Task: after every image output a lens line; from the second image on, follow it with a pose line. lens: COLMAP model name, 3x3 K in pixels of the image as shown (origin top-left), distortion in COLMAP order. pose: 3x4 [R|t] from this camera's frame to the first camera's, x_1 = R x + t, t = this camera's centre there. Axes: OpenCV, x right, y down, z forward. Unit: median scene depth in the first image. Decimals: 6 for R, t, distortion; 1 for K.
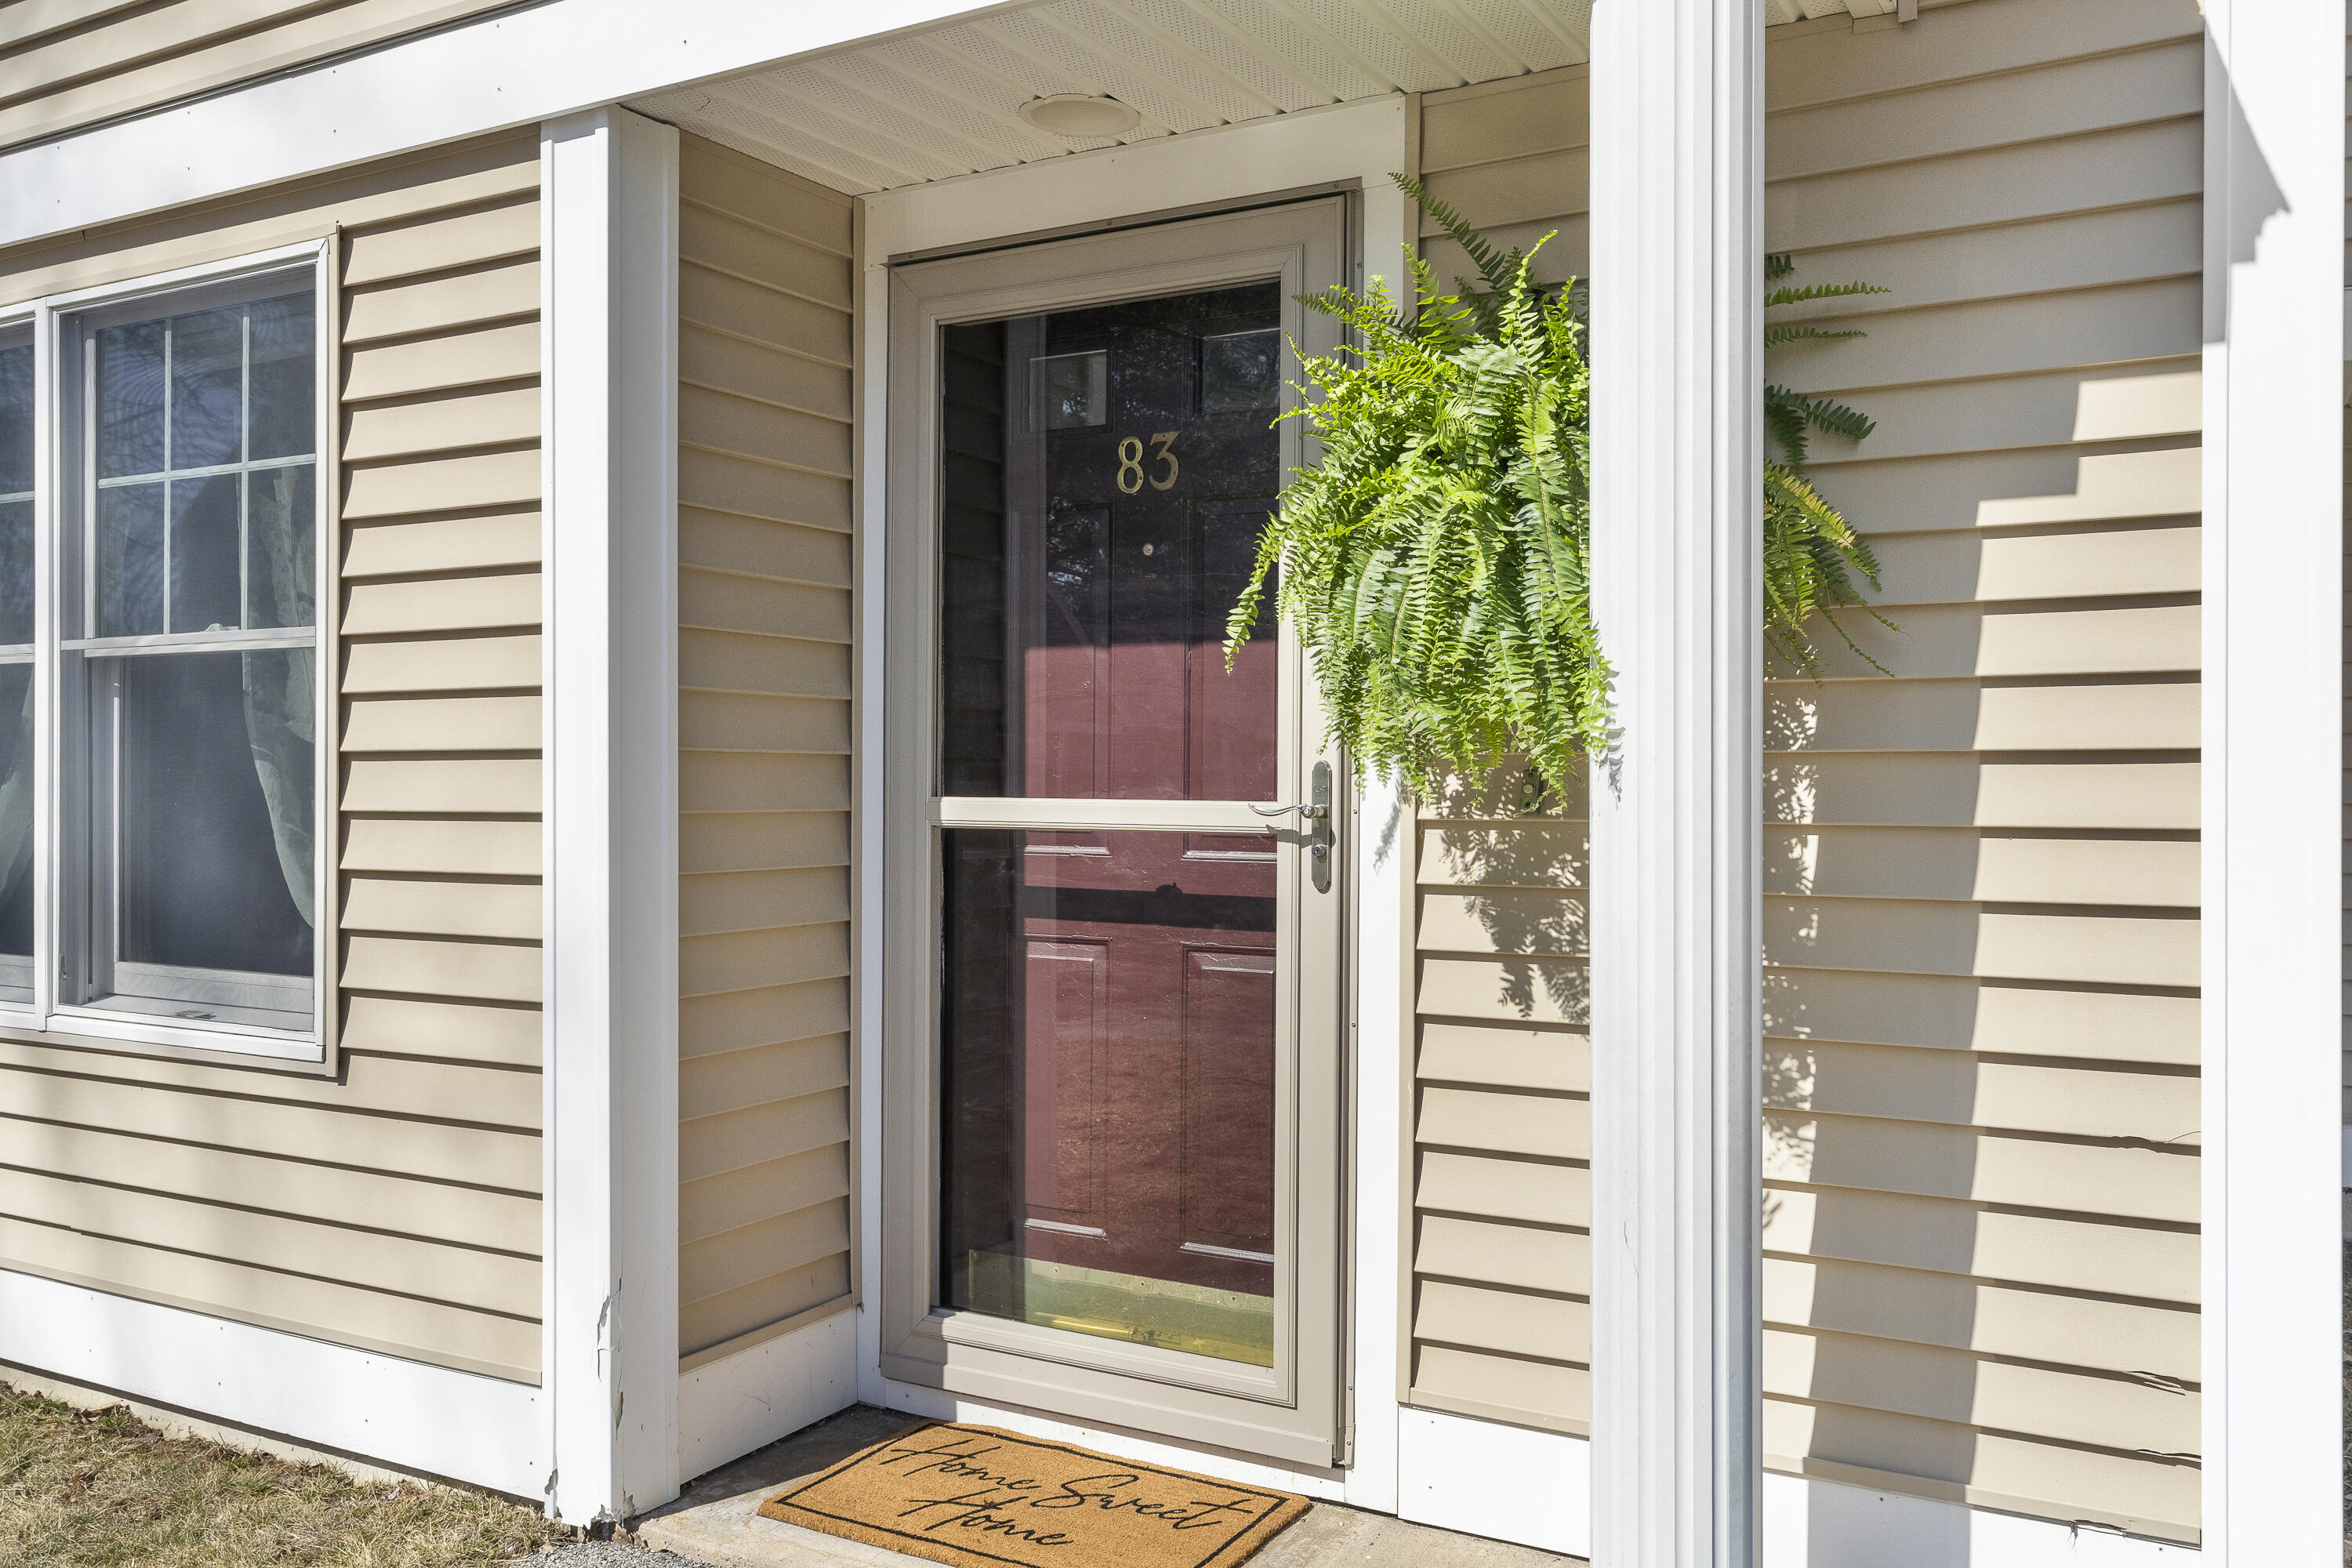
lens RADIAL K [[1877.4, 0, 1176.0], [0, 1877.4, 784.0], [0, 0, 1]] dist [0.007607, 0.001755]
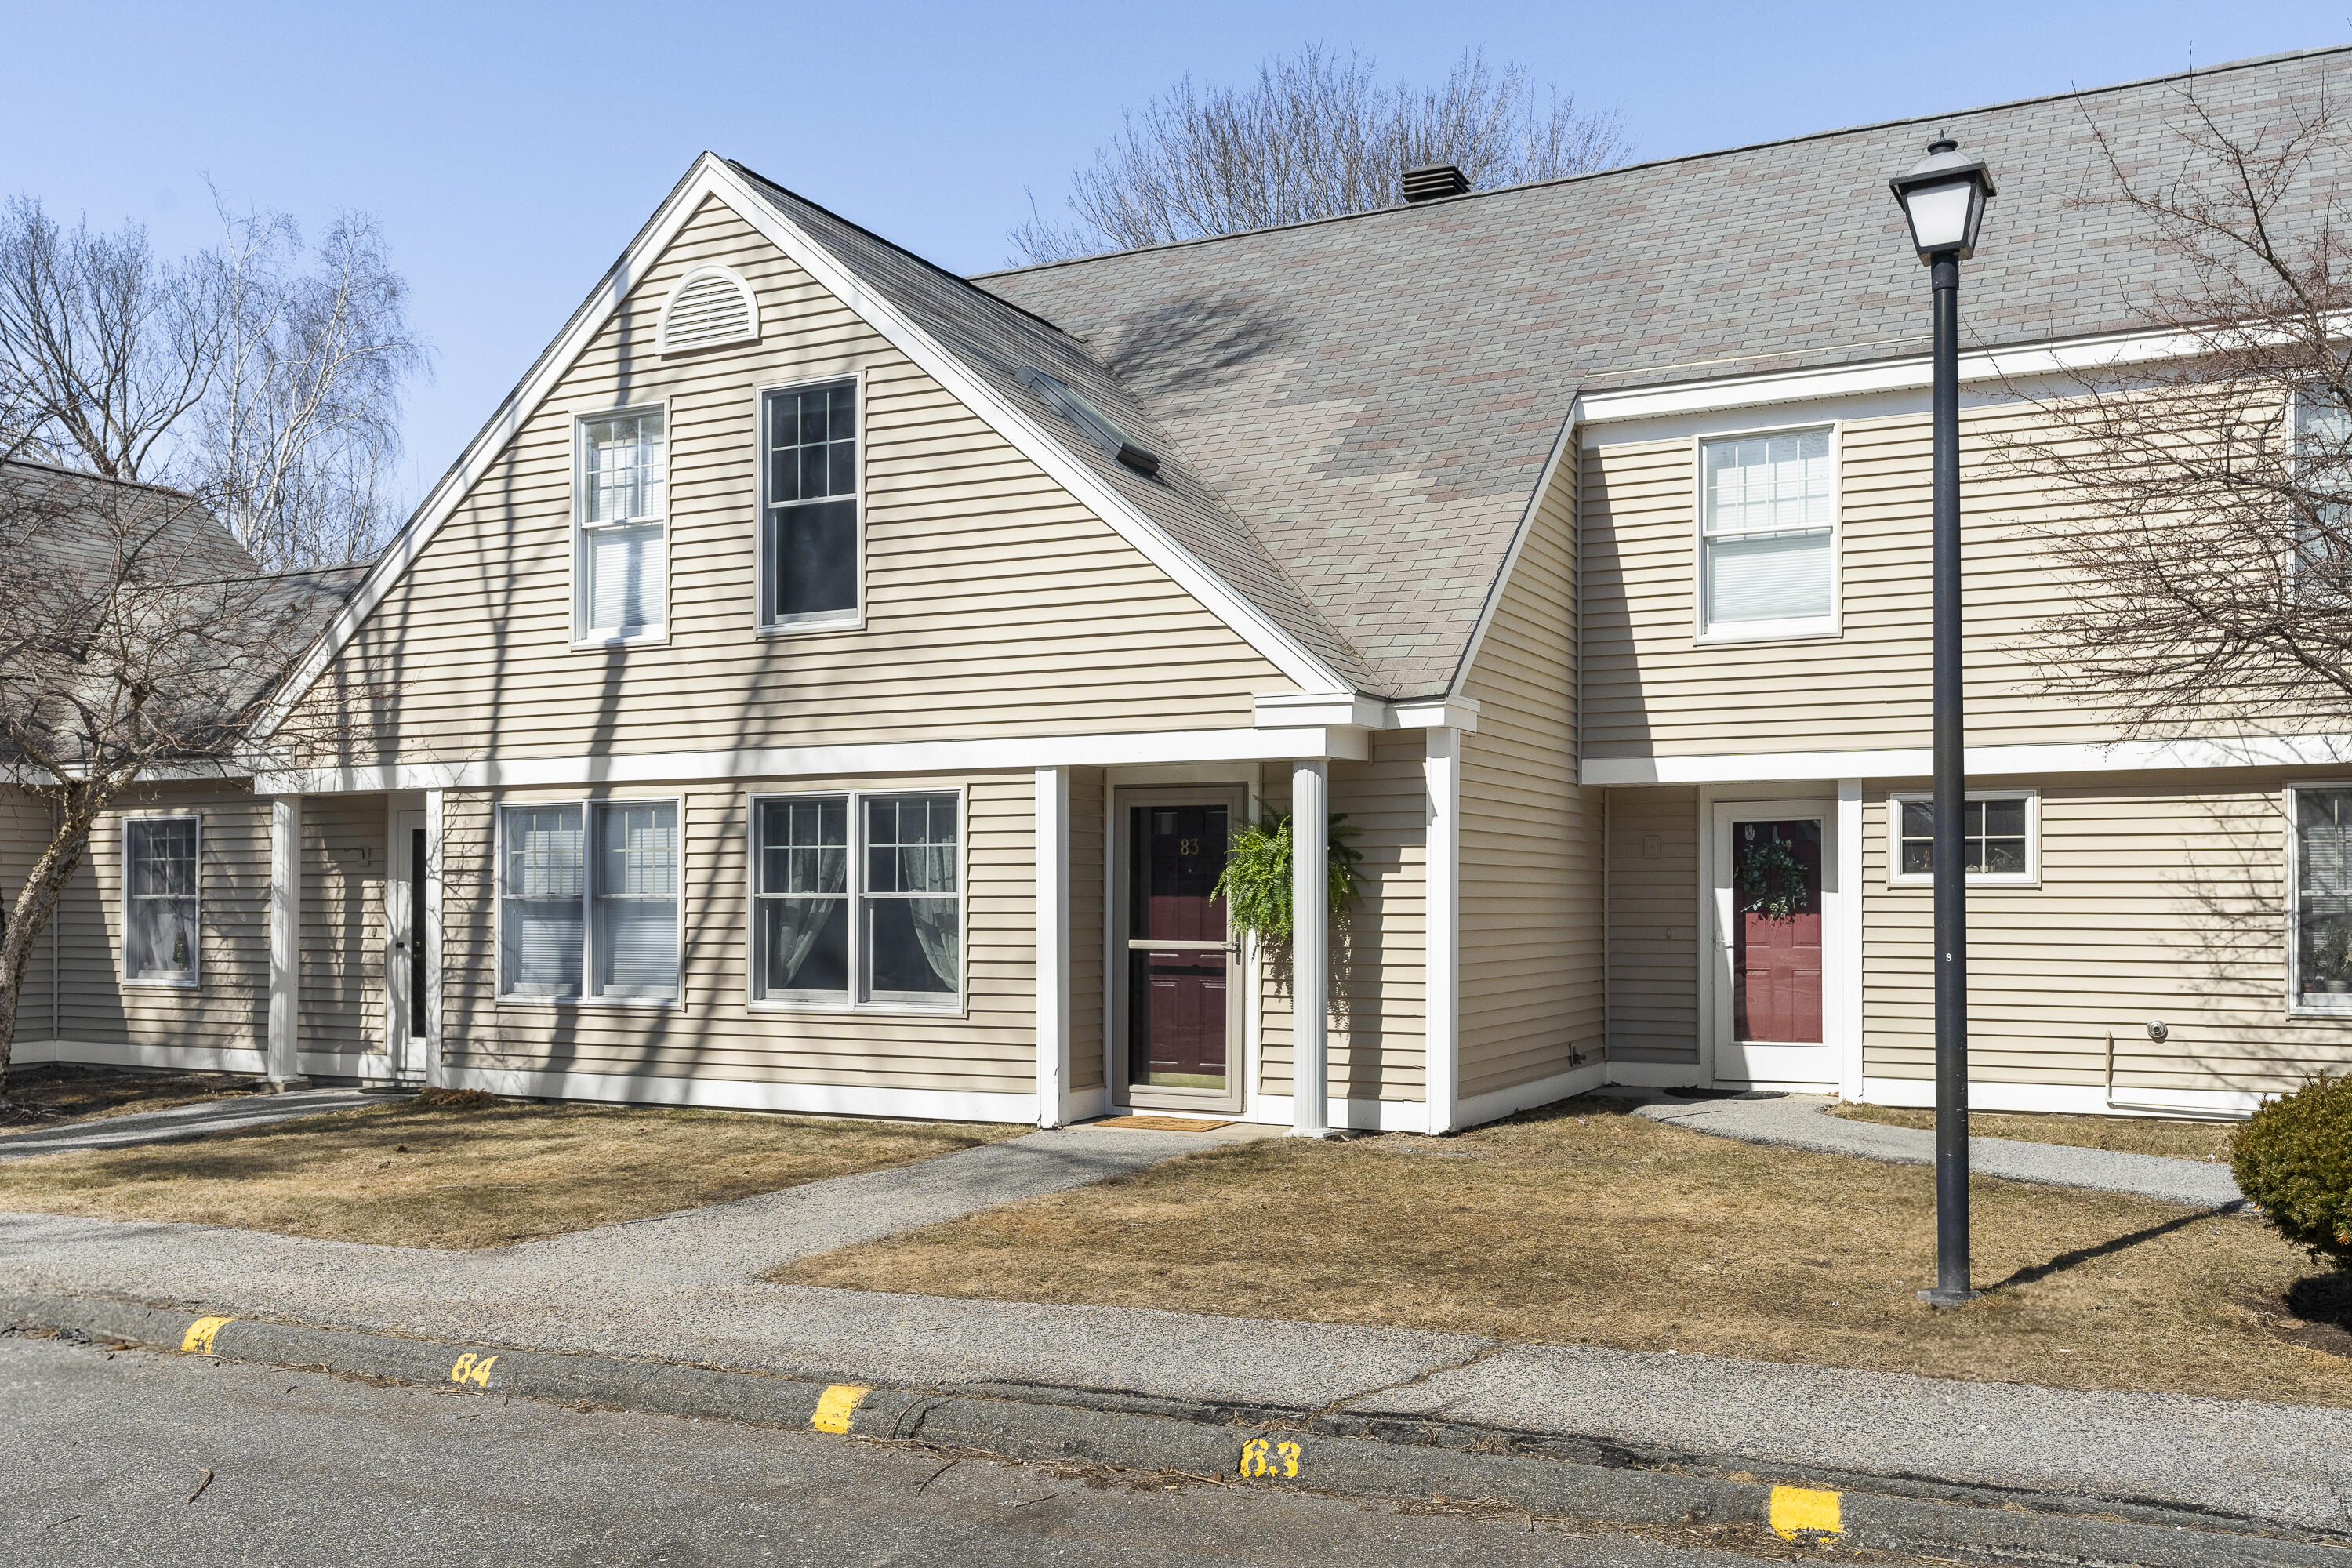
lens RADIAL K [[2030.9, 0, 1176.0], [0, 2030.9, 784.0], [0, 0, 1]] dist [-0.000538, -0.000016]
pose [[0.999266, 0.001385, 0.038272, -0.196232], [0.000943, 0.998153, -0.060736, -0.056028], [-0.038286, 0.060727, 0.997420, -2.983047]]
